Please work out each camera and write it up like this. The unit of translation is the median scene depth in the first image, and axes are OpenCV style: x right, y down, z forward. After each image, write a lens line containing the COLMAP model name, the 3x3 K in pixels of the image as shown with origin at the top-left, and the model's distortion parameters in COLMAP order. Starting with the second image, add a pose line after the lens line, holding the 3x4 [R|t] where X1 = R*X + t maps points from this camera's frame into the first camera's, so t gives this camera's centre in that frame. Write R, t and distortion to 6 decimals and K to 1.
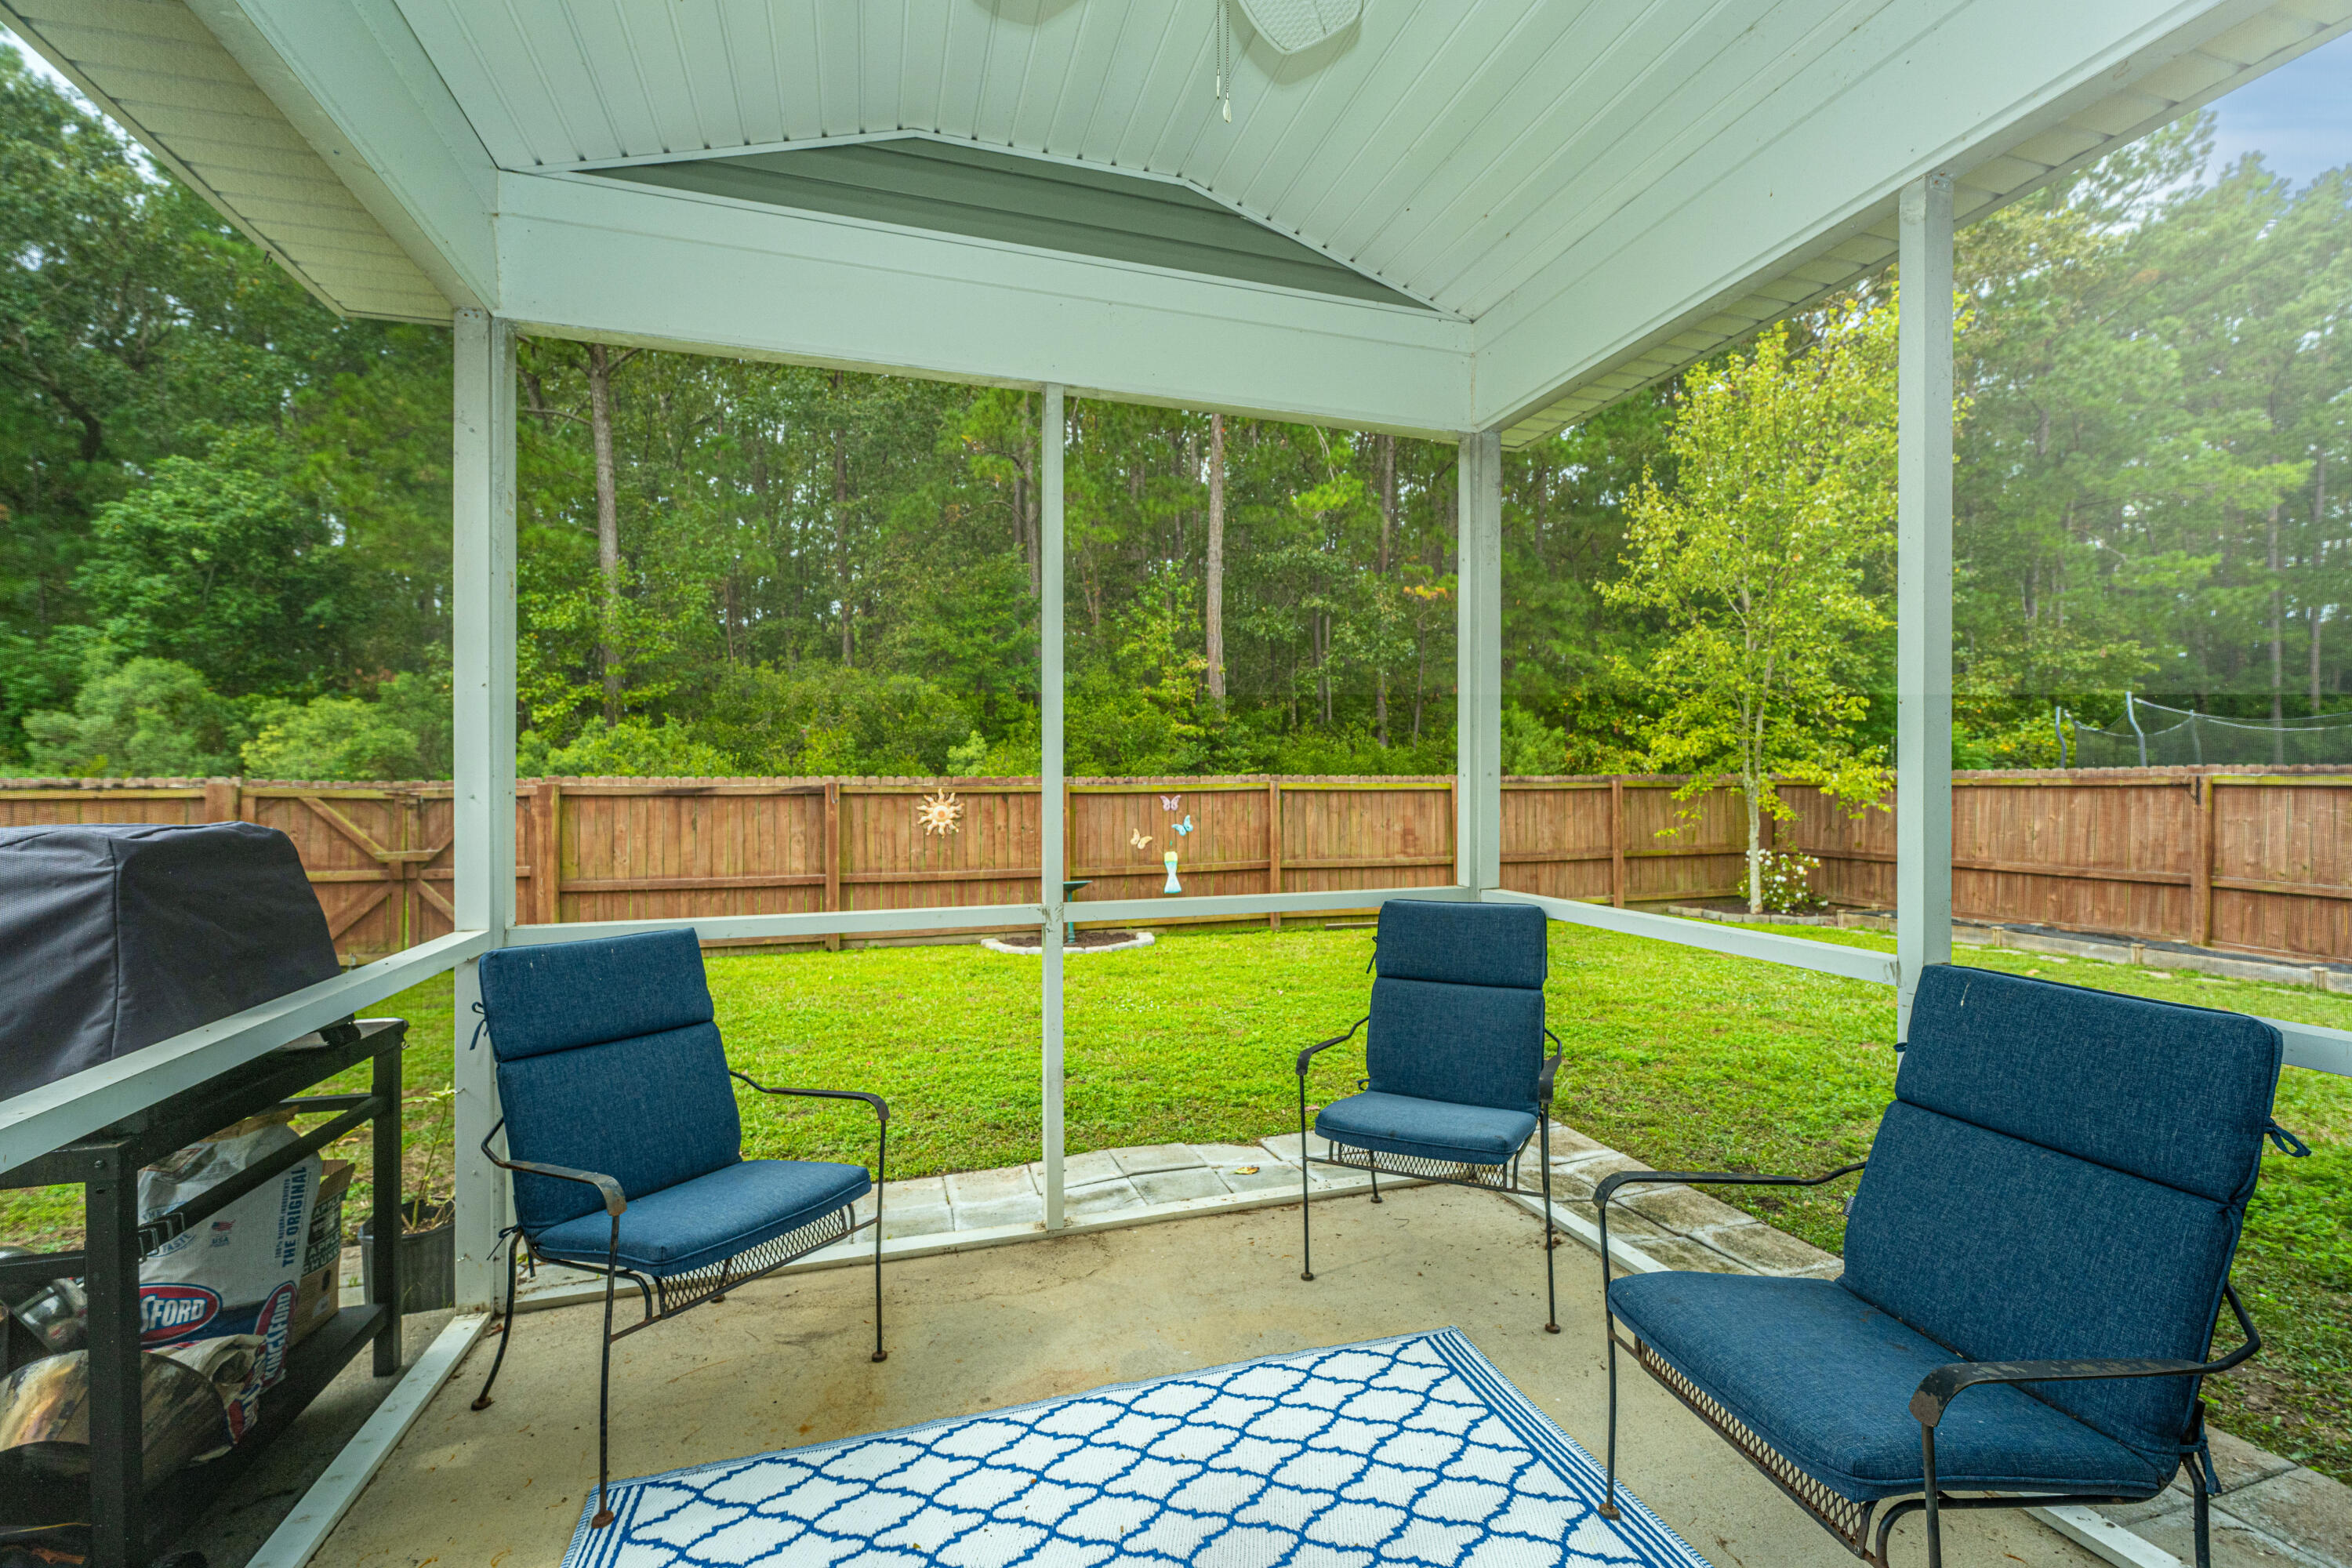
lens RADIAL K [[945.2, 0, 1158.7], [0, 945.2, 776.4], [0, 0, 1]] dist [-0.002638, 0.000363]
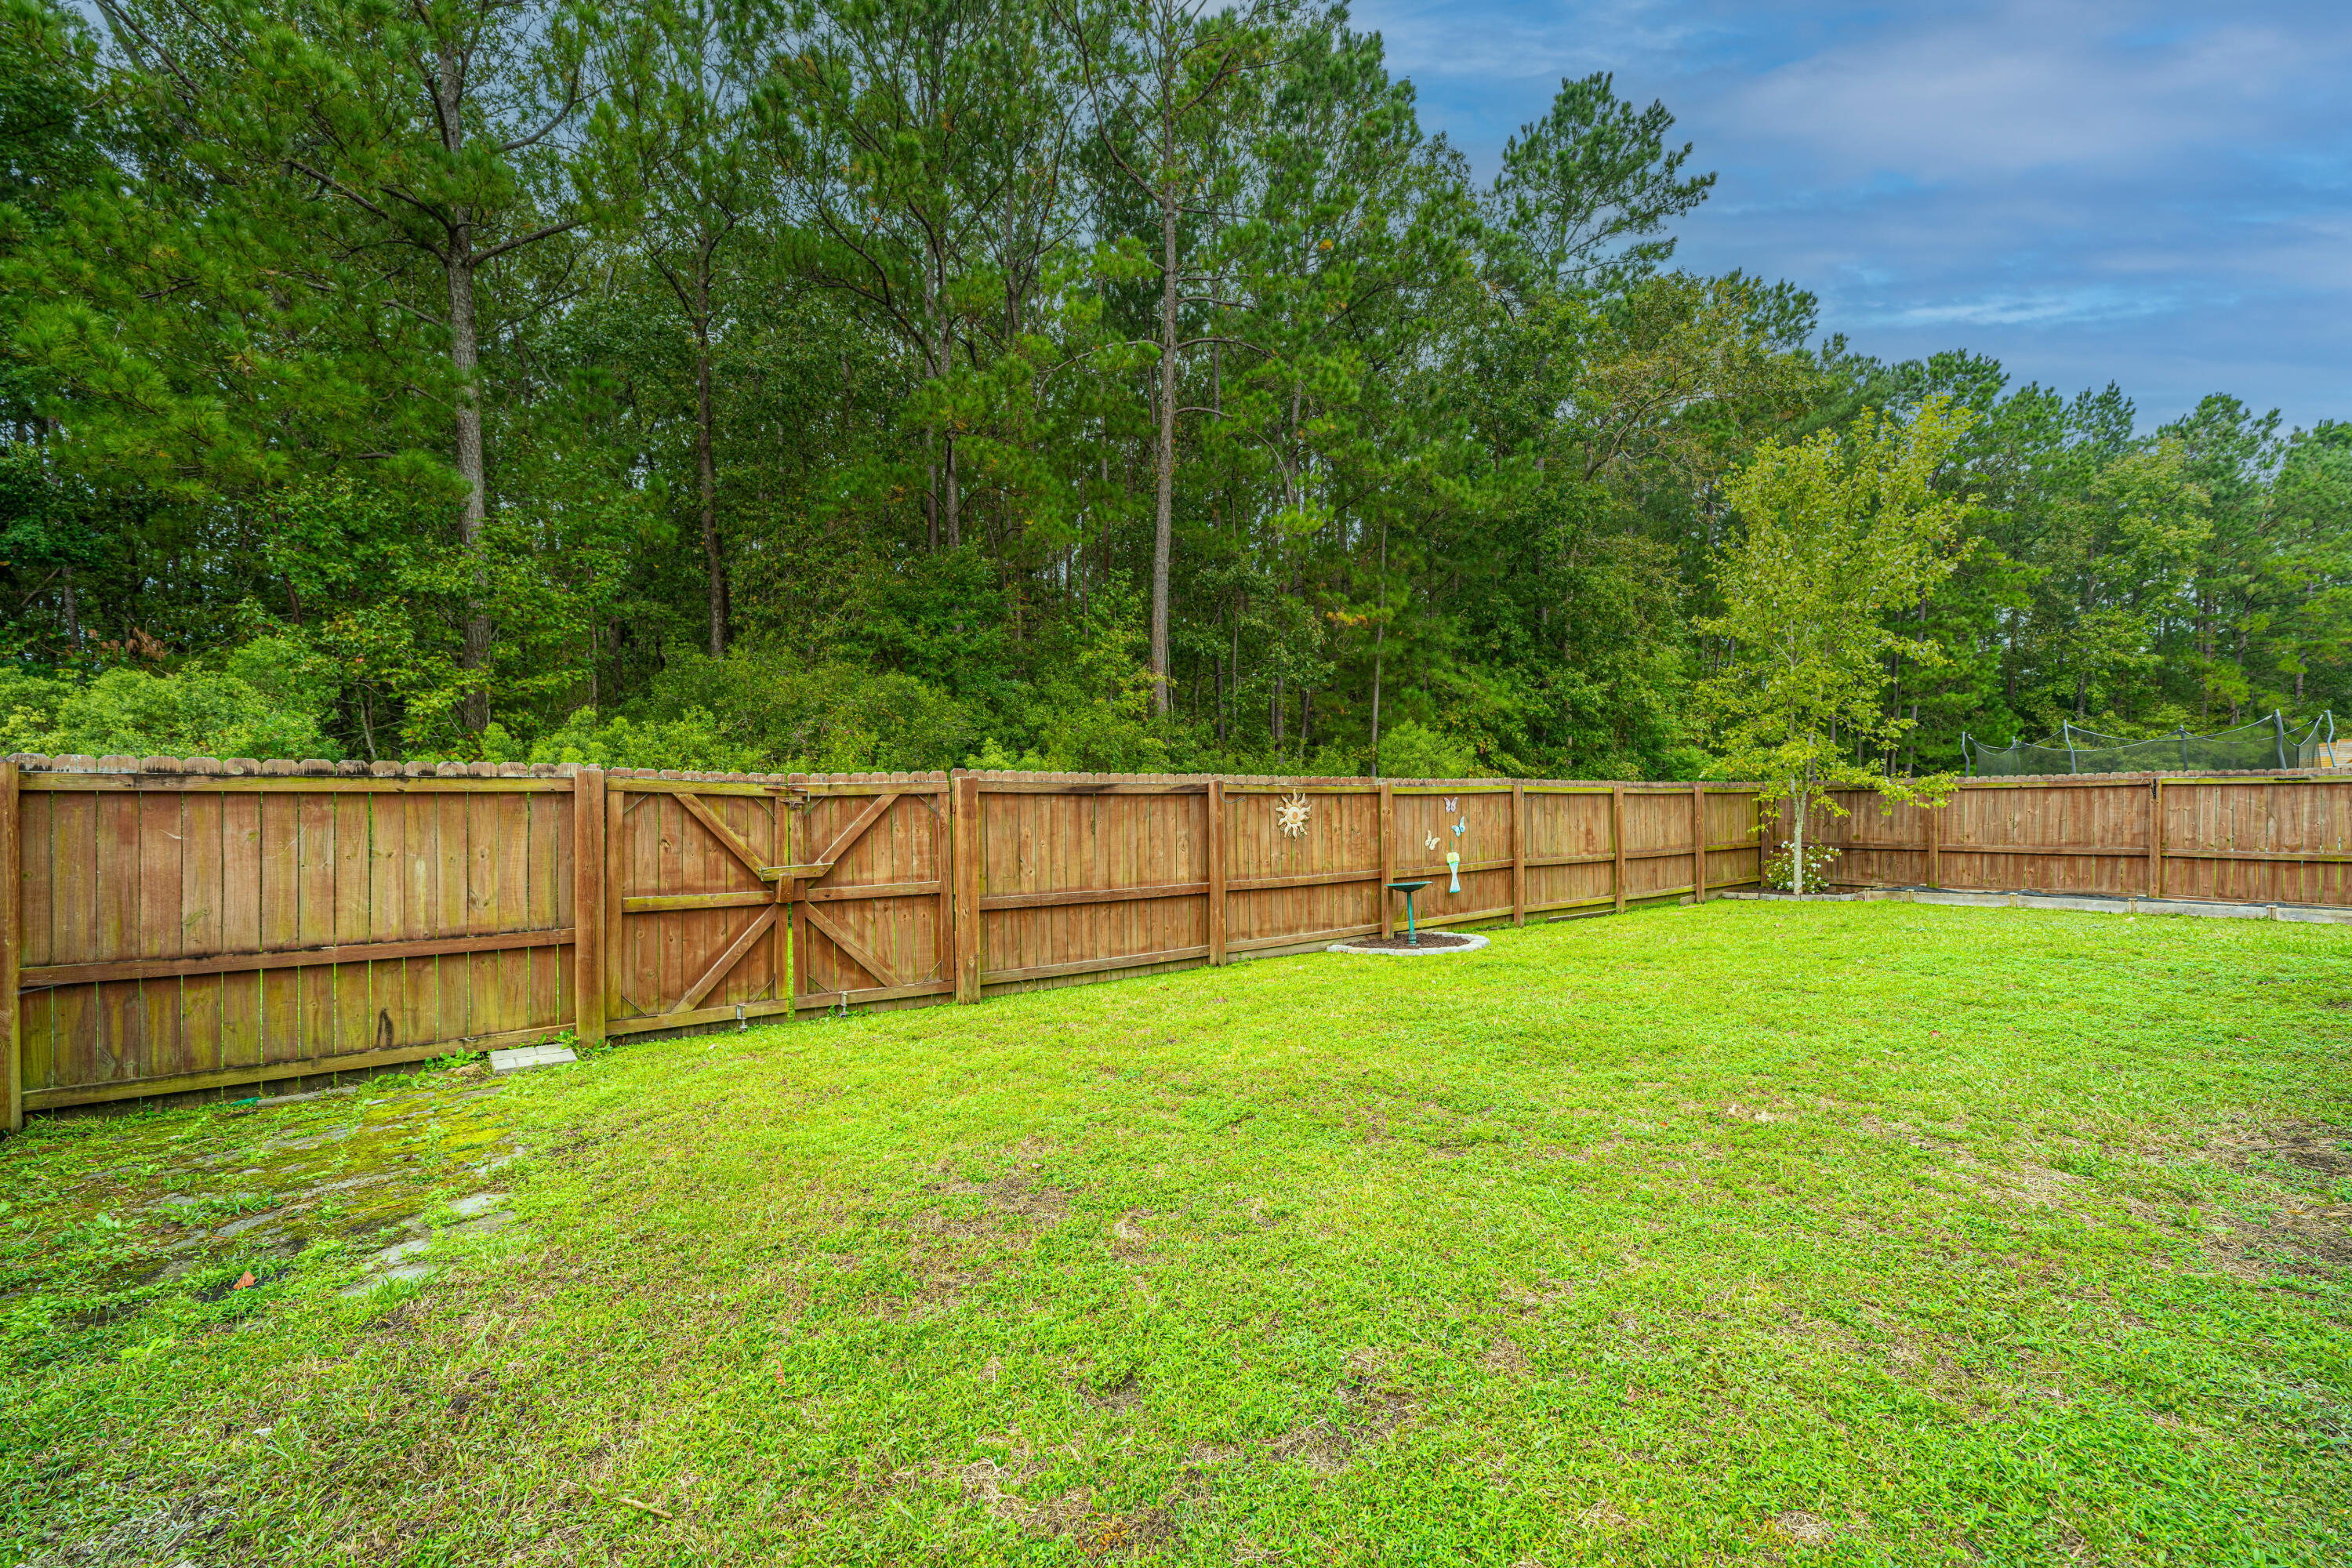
lens RADIAL K [[945.2, 0, 1183.4], [0, 945.2, 811.5], [0, 0, 1]] dist [-0.002638, 0.000363]
pose [[0.938834, -0.007079, 0.344298, -0.624736], [0.002997, 0.999919, 0.012388, 0.022609], [-0.344357, -0.010598, 0.938779, 0.144465]]
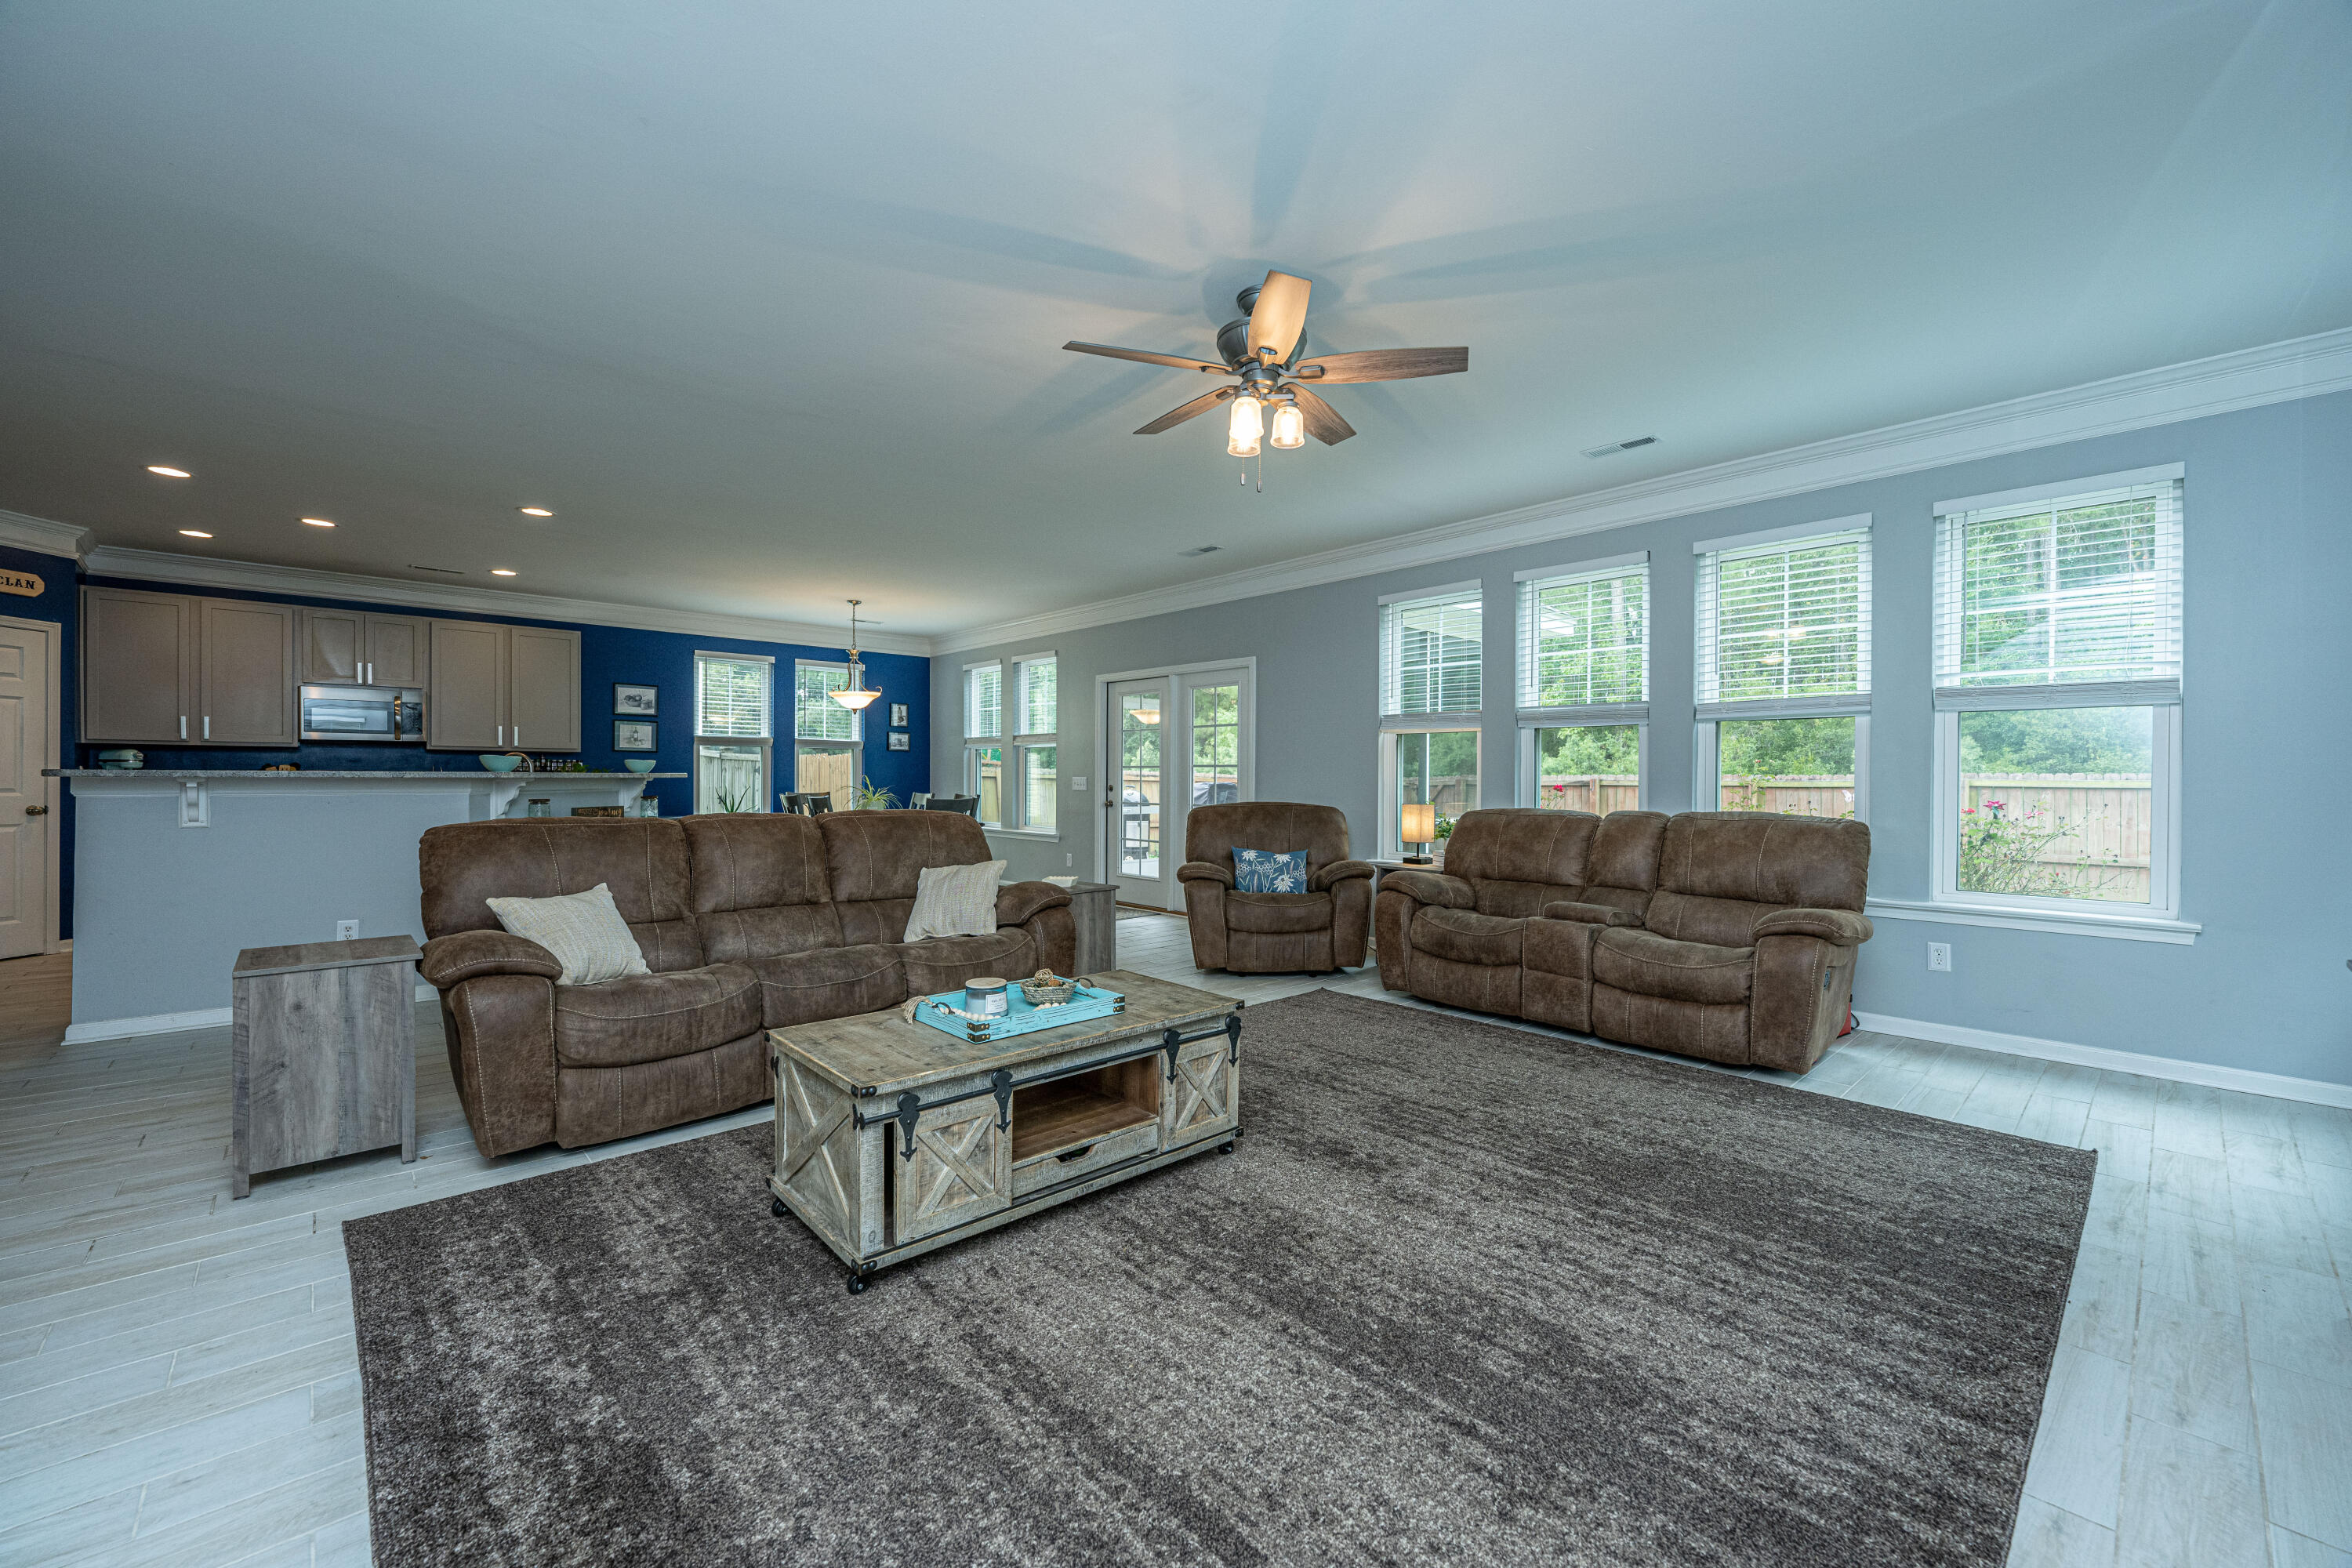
lens RADIAL K [[945.2, 0, 1188.2], [0, 945.2, 775.1], [0, 0, 1]] dist [-0.002638, 0.000363]
pose [[0.439090, -0.000617, -0.898443, 0.746121], [0.003075, 0.999995, 0.000816, -0.002468], [0.898438, -0.003121, 0.439090, -0.323351]]
